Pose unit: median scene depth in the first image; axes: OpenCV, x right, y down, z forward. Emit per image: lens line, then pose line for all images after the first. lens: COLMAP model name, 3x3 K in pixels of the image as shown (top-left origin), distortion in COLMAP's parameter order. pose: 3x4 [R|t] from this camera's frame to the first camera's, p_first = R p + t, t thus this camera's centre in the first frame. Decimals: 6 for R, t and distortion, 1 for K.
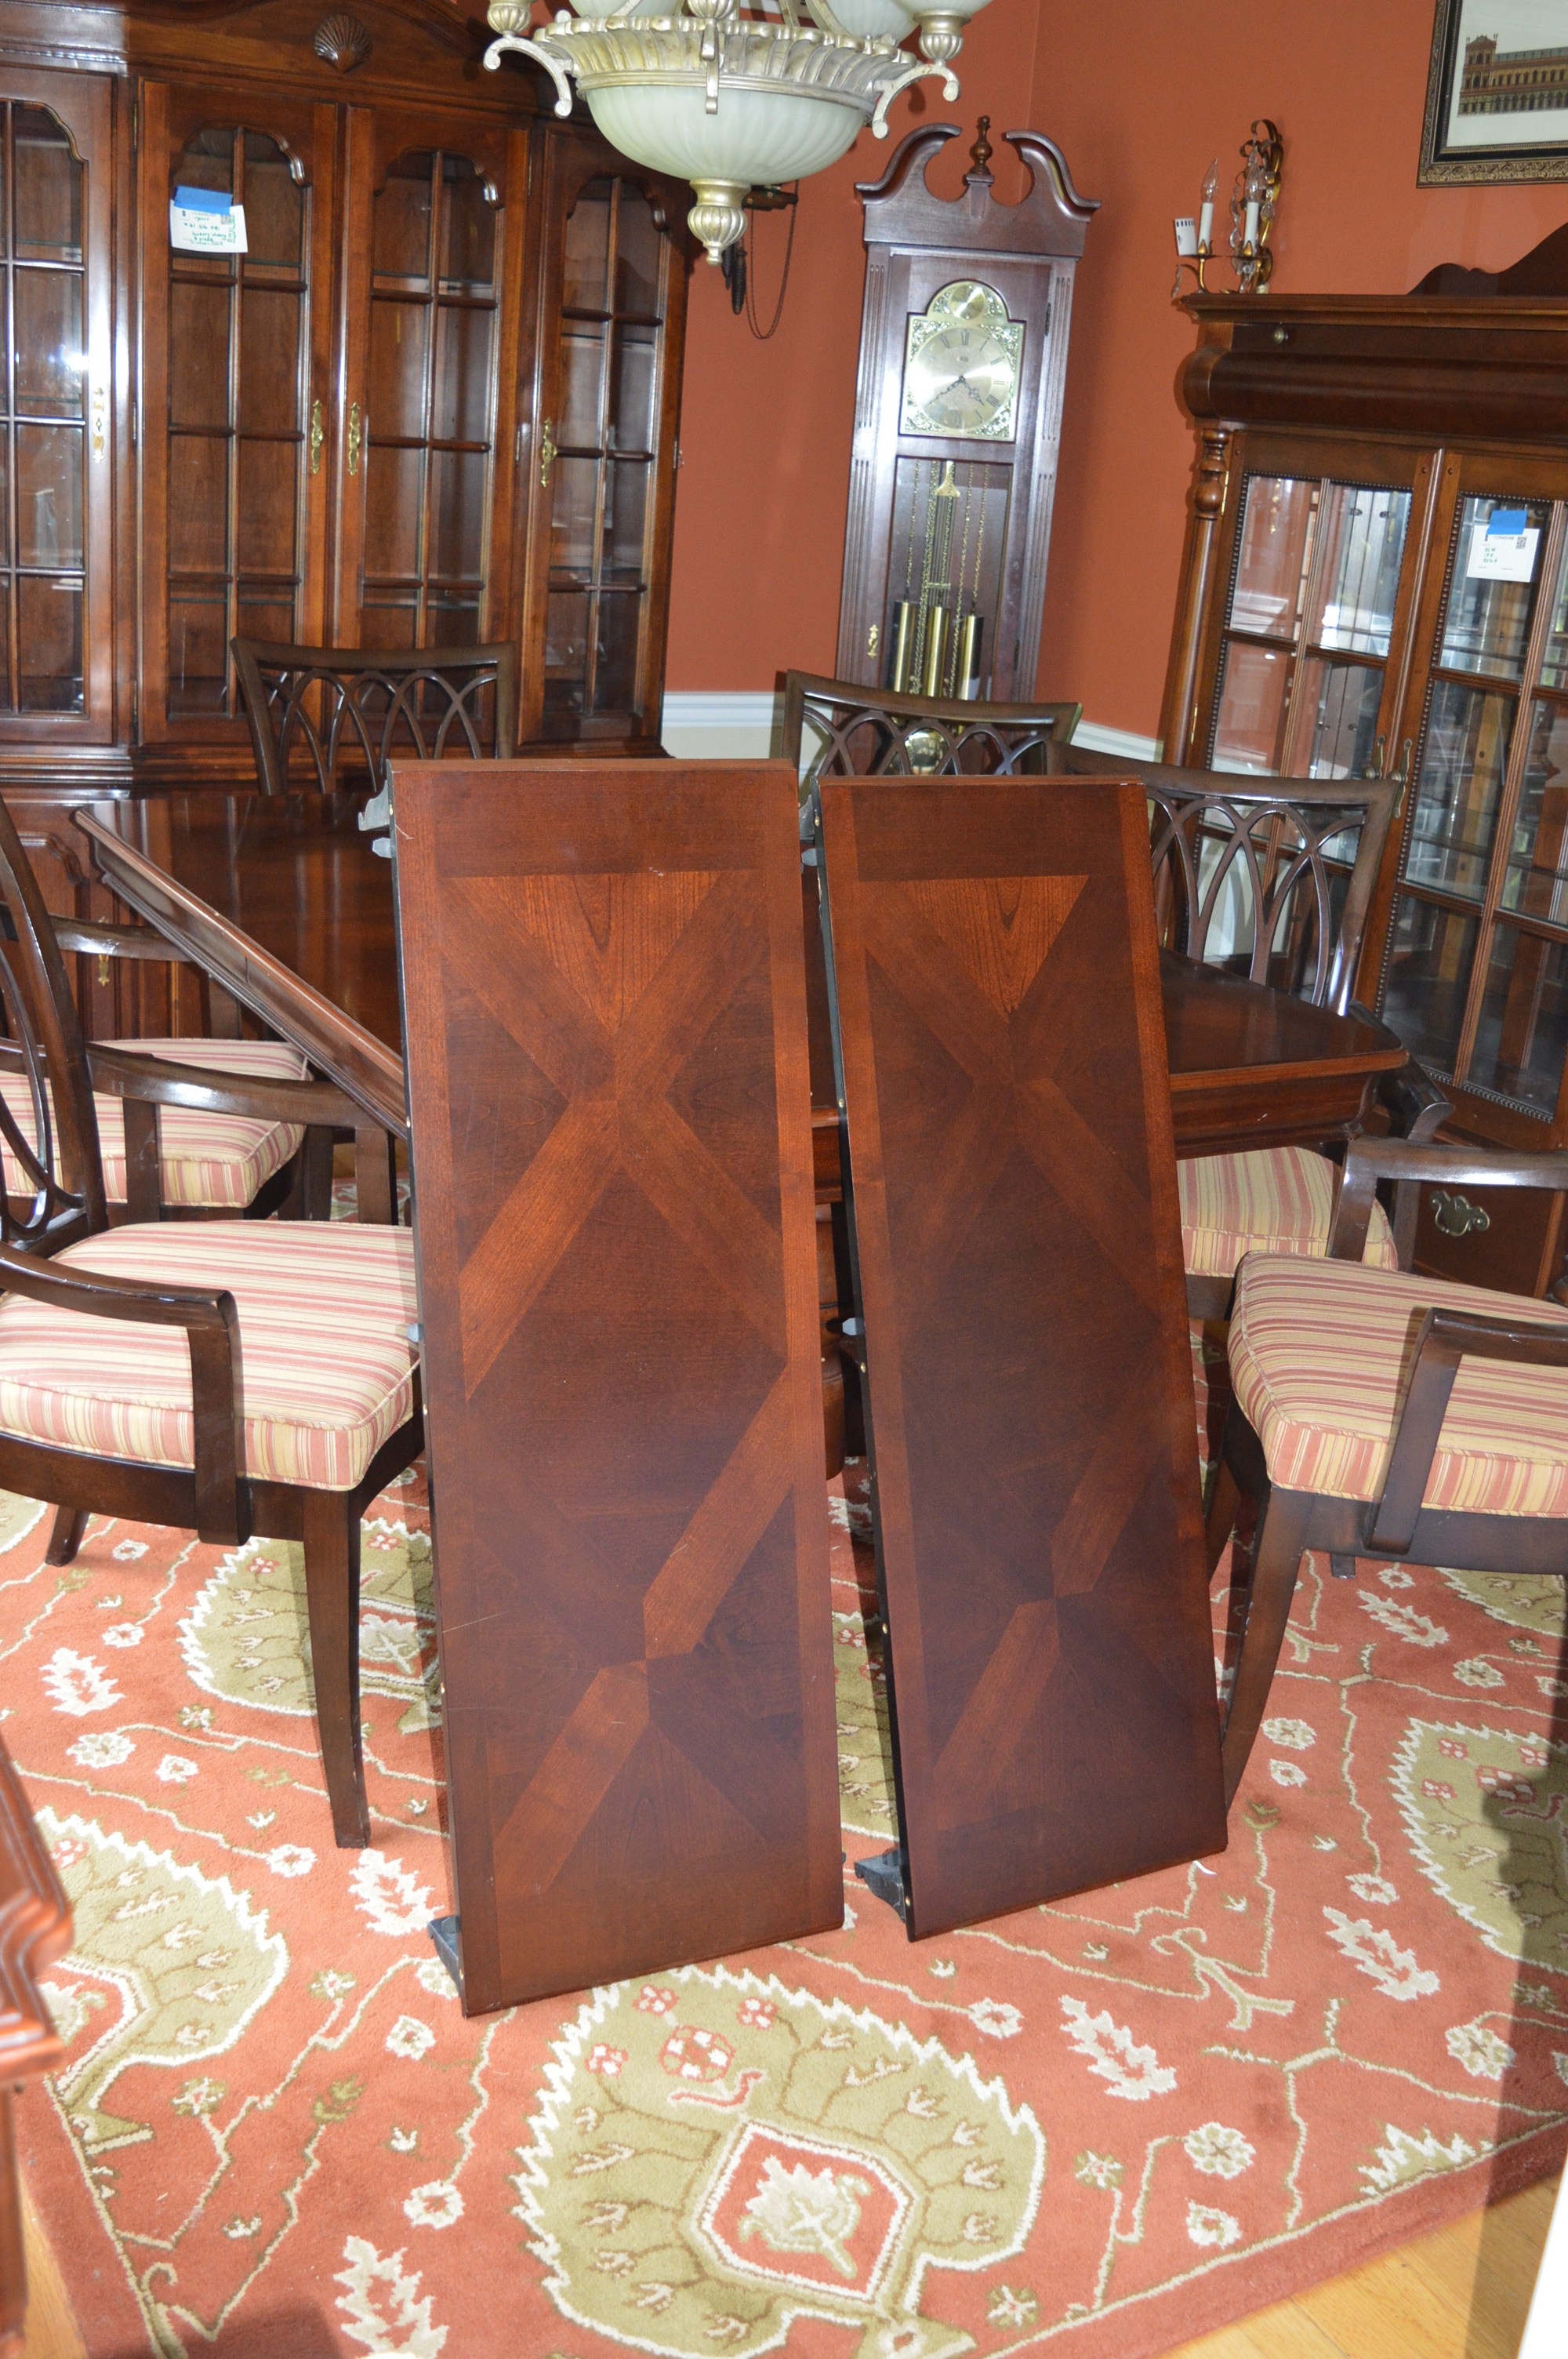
lens RADIAL K [[2279.9, 0, 794.9], [0, 2279.9, 1172.3], [0, 0, 1]] dist [-0.072939, 0.000000]
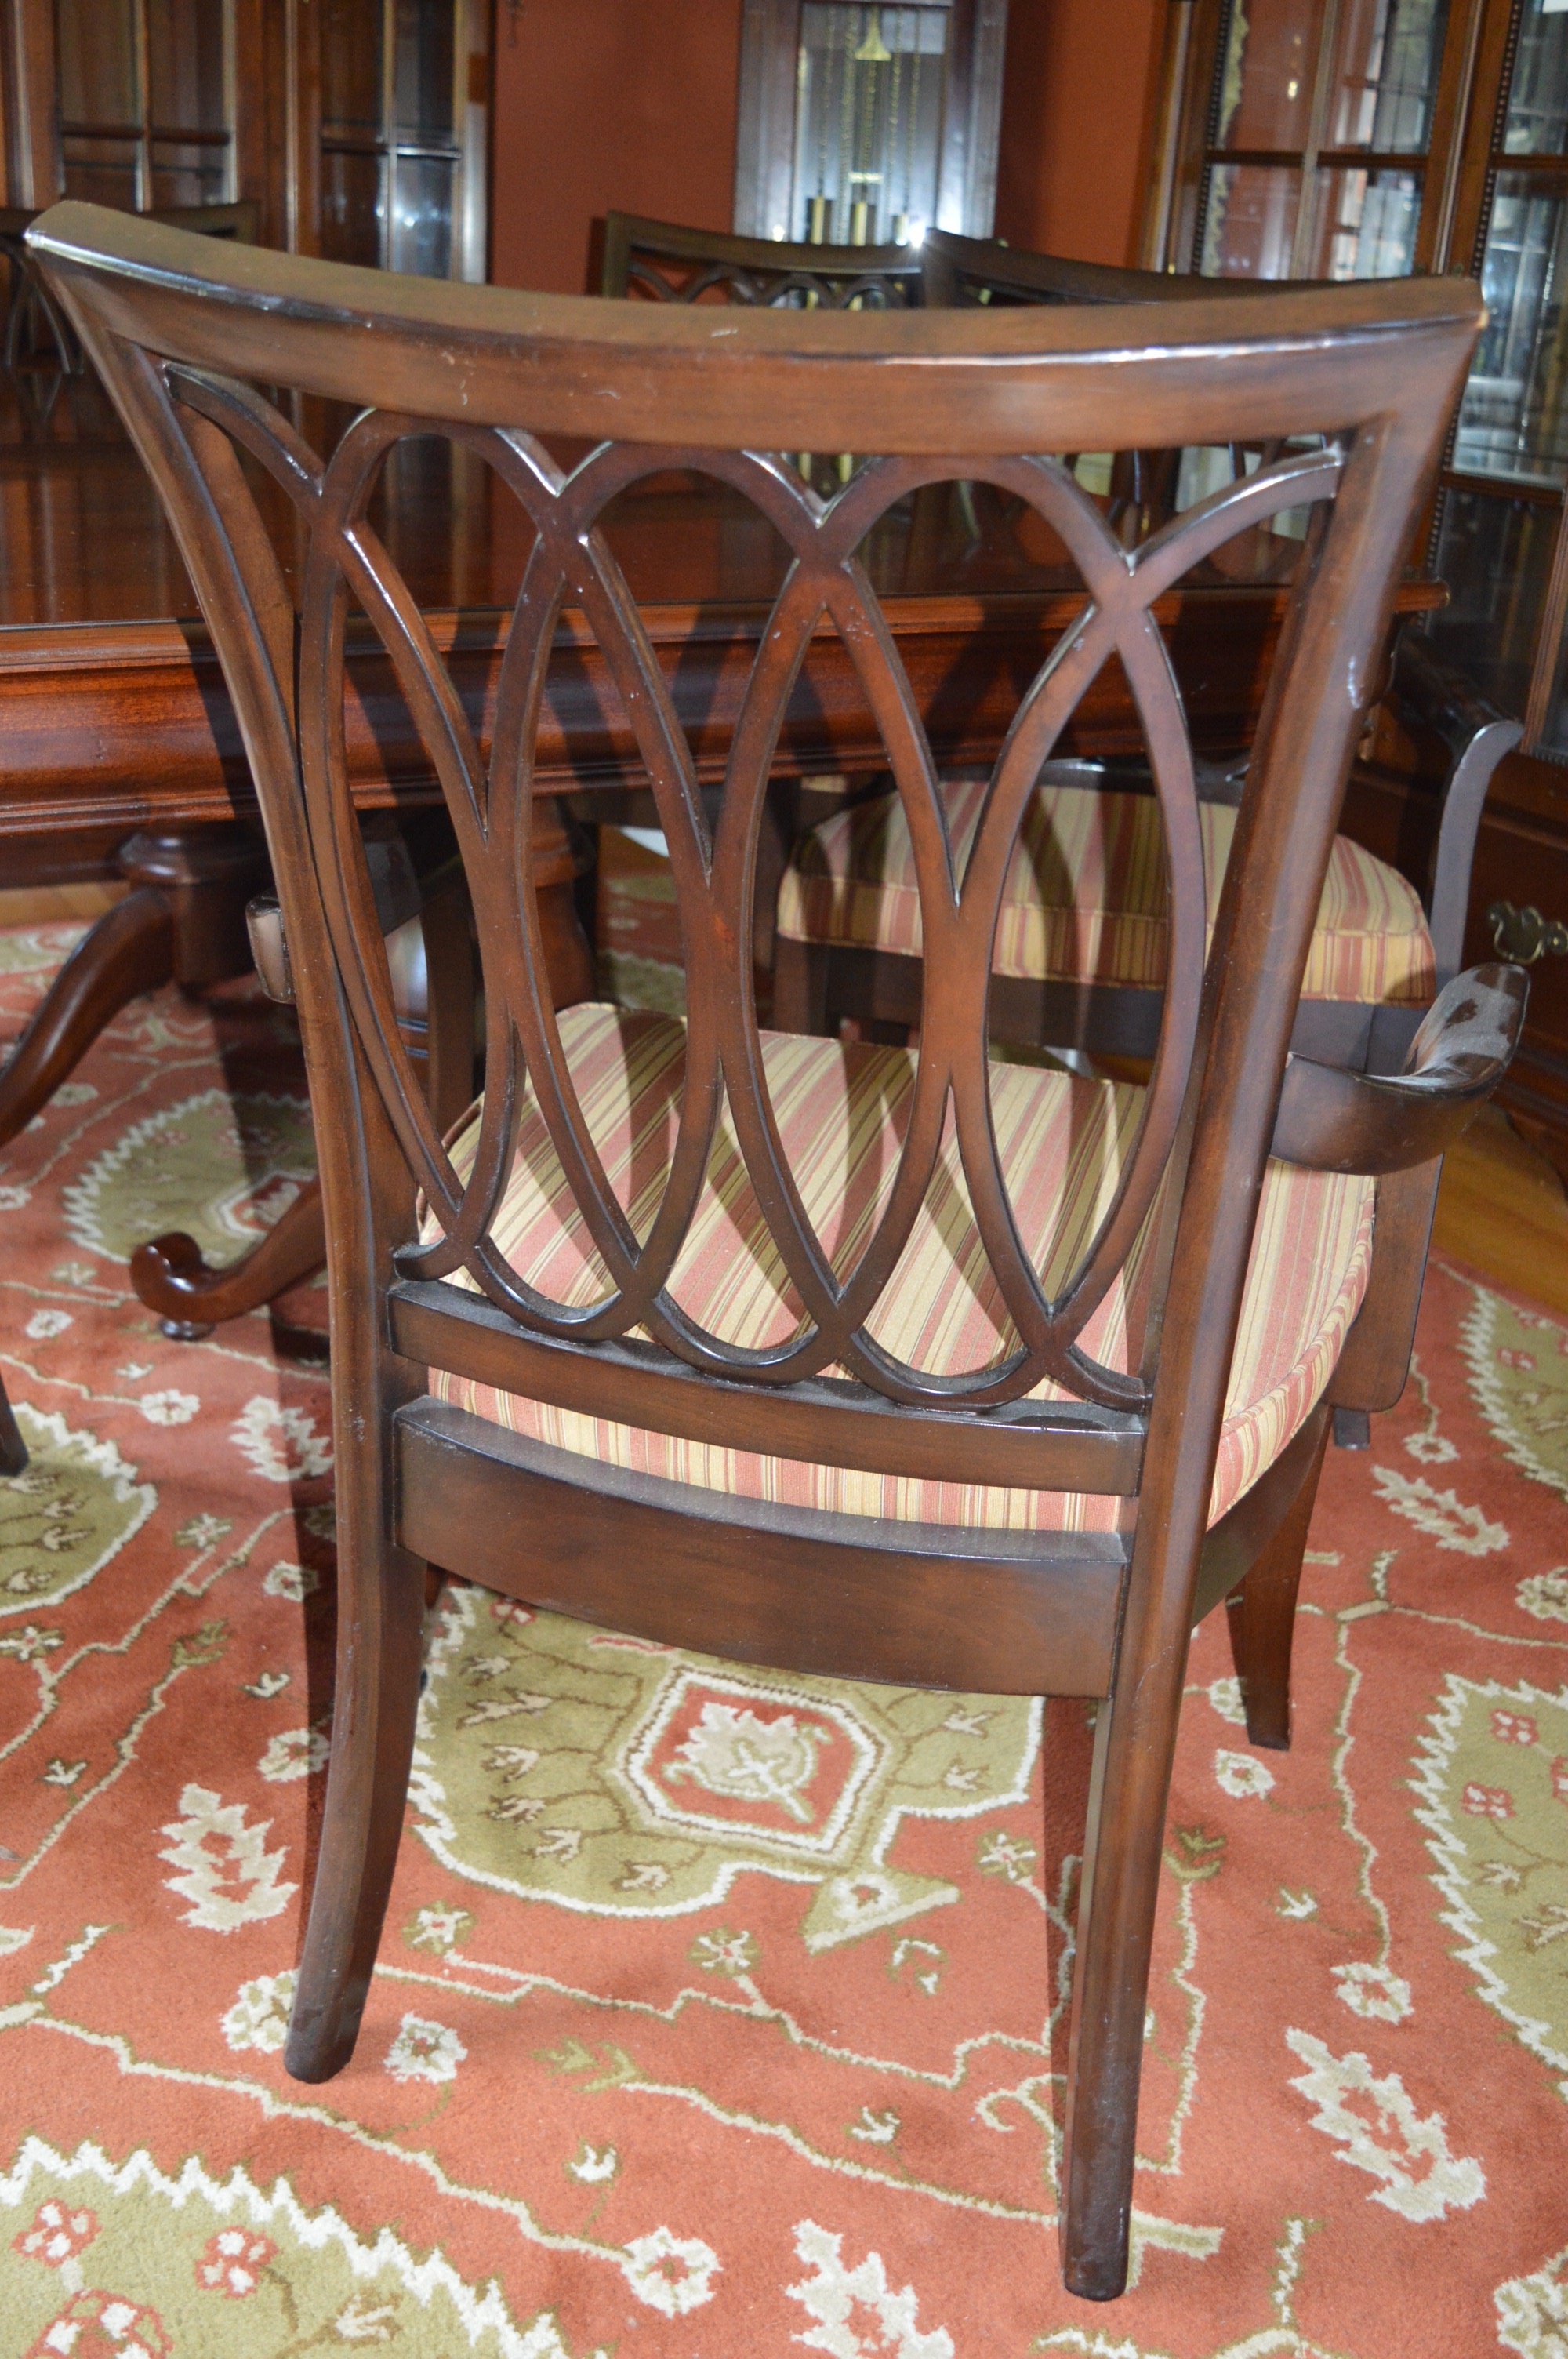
lens RADIAL K [[2279.9, 0, 793.0], [0, 2279.9, 1181.6], [0, 0, 1]] dist [-0.072939, 0.000000]
pose [[0.999644, -0.008595, -0.025263, 0.103198], [0.010508, 0.997008, 0.076580, 0.052147], [0.024529, -0.076819, 0.996743, 0.363617]]
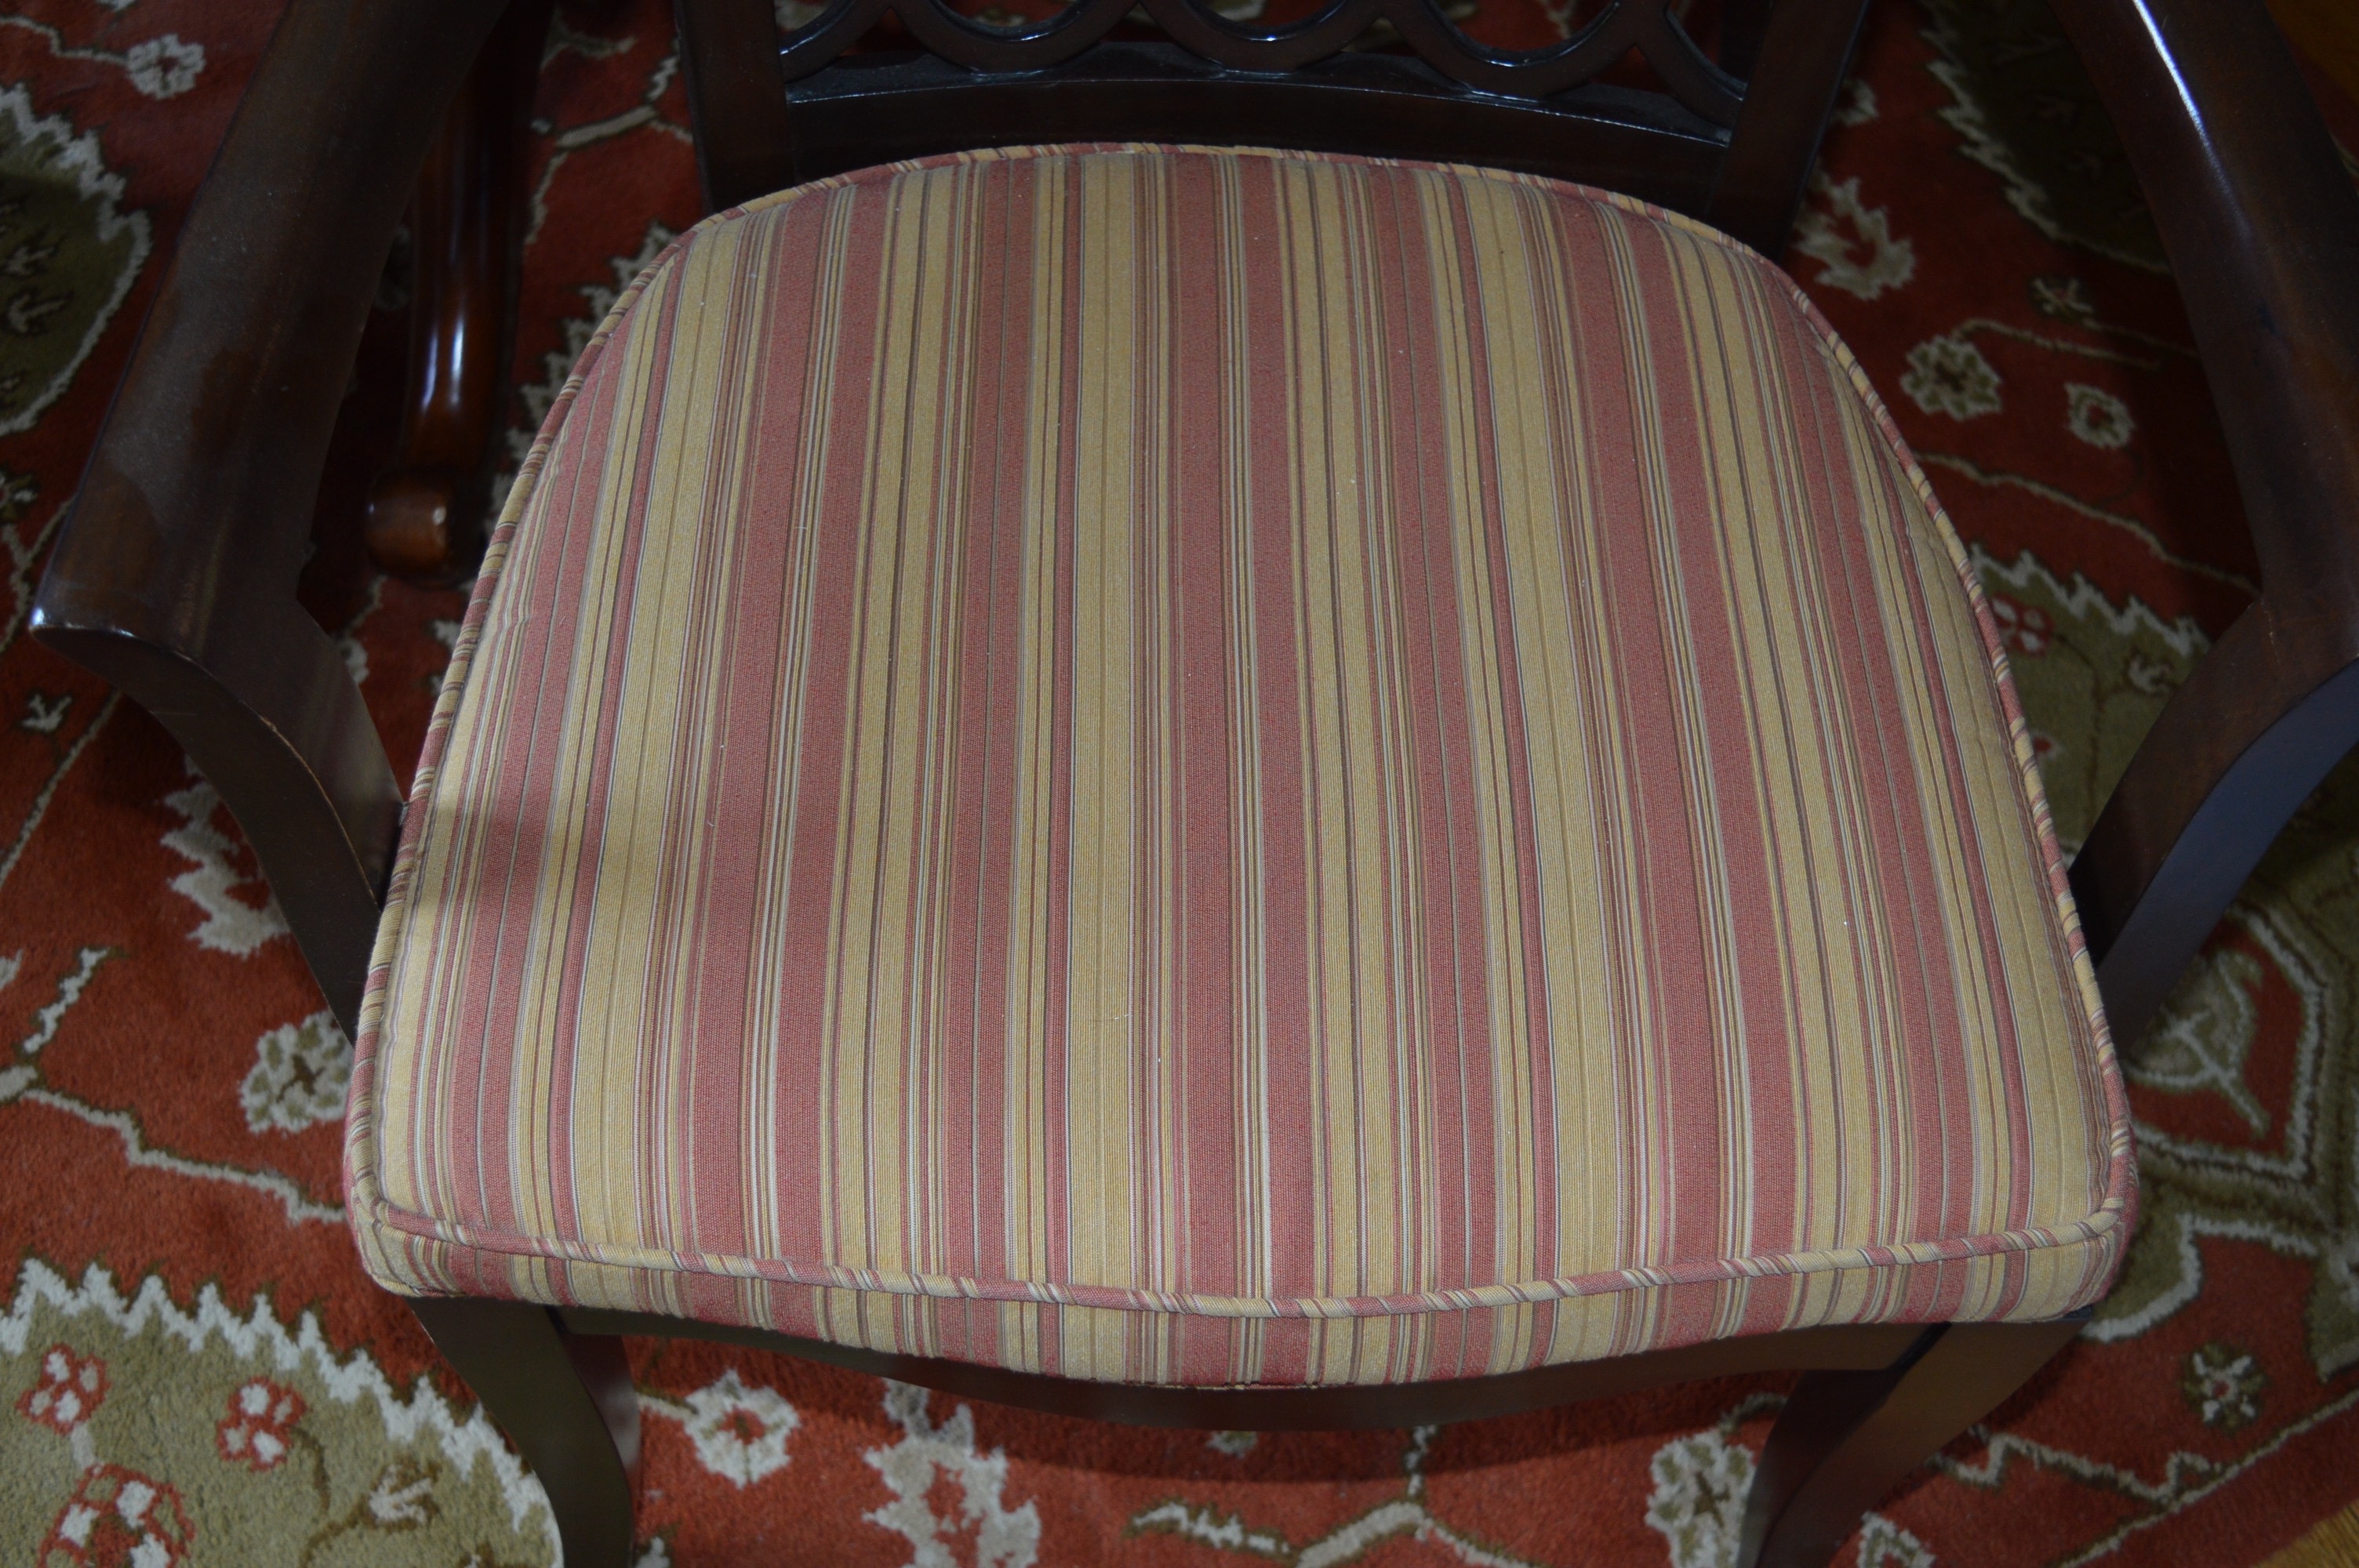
lens RADIAL K [[2471.4, 0, 1180.3], [0, 2471.4, 777.6], [0, 0, 1]] dist [-0.070865, 0.000000]
pose [[0.998651, 0.020705, -0.047618, 0.160513], [0.015201, 0.760296, 0.649399, -0.065948], [0.049649, -0.649246, 0.758956, 0.524235]]
